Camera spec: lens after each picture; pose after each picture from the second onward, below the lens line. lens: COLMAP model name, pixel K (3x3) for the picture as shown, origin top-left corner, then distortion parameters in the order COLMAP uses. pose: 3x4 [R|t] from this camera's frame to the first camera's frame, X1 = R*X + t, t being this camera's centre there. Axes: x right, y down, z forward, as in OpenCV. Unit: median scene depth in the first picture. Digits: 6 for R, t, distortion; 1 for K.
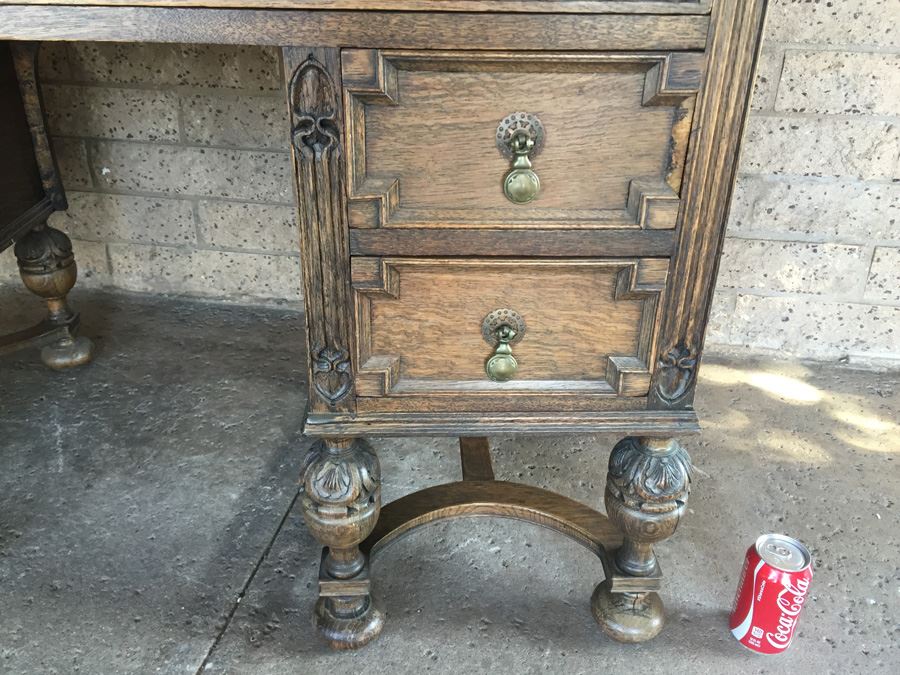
lens RADIAL K [[771.5, 0, 446.7], [0, 771.5, 336.6], [0, 0, 1]] dist [0.092852, -0.133020]
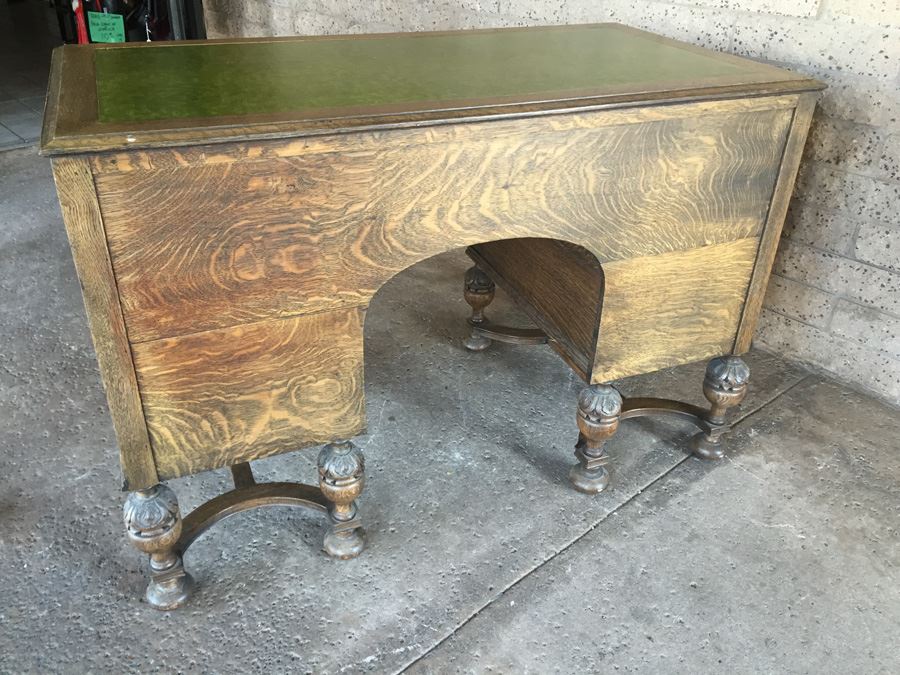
lens RADIAL K [[772.9, 0, 443.9], [0, 772.9, 333.8], [0, 0, 1]] dist [0.102332, -0.138251]
pose [[0.788678, 0.308885, -0.531580, 0.285865], [-0.290247, 0.949275, 0.120970, -0.127980], [0.541982, 0.058883, 0.838325, -0.999378]]
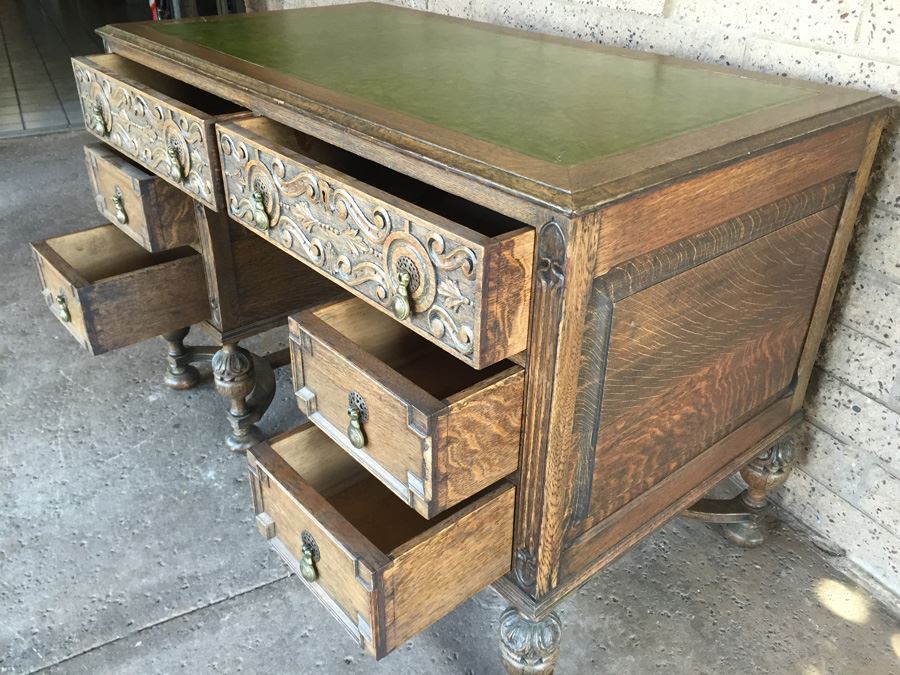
lens RADIAL K [[771.5, 0, 446.7], [0, 771.5, 336.6], [0, 0, 1]] dist [0.092852, -0.133020]
pose [[0.621452, 0.381219, -0.684448, 0.962621], [-0.359142, 0.915051, 0.183572, -0.508049], [0.696286, 0.131733, 0.705572, -0.095486]]
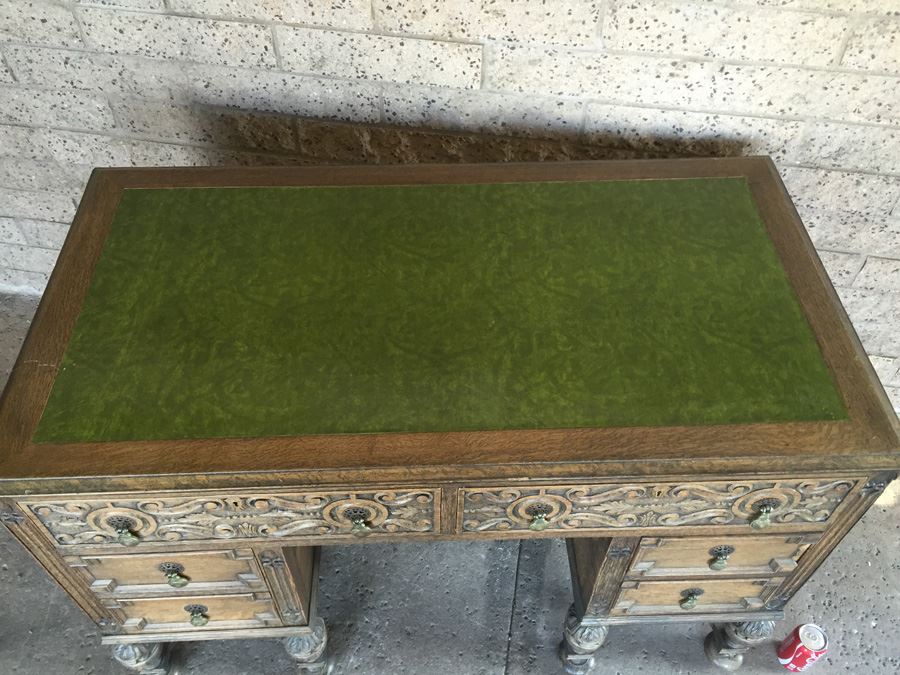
lens RADIAL K [[771.5, 0, 446.7], [0, 771.5, 336.6], [0, 0, 1]] dist [0.092852, -0.133020]
pose [[0.999866, -0.014850, -0.006902, -0.493332], [0.016364, 0.922240, 0.386273, -1.300850], [0.000629, -0.386334, 0.922359, -0.530135]]
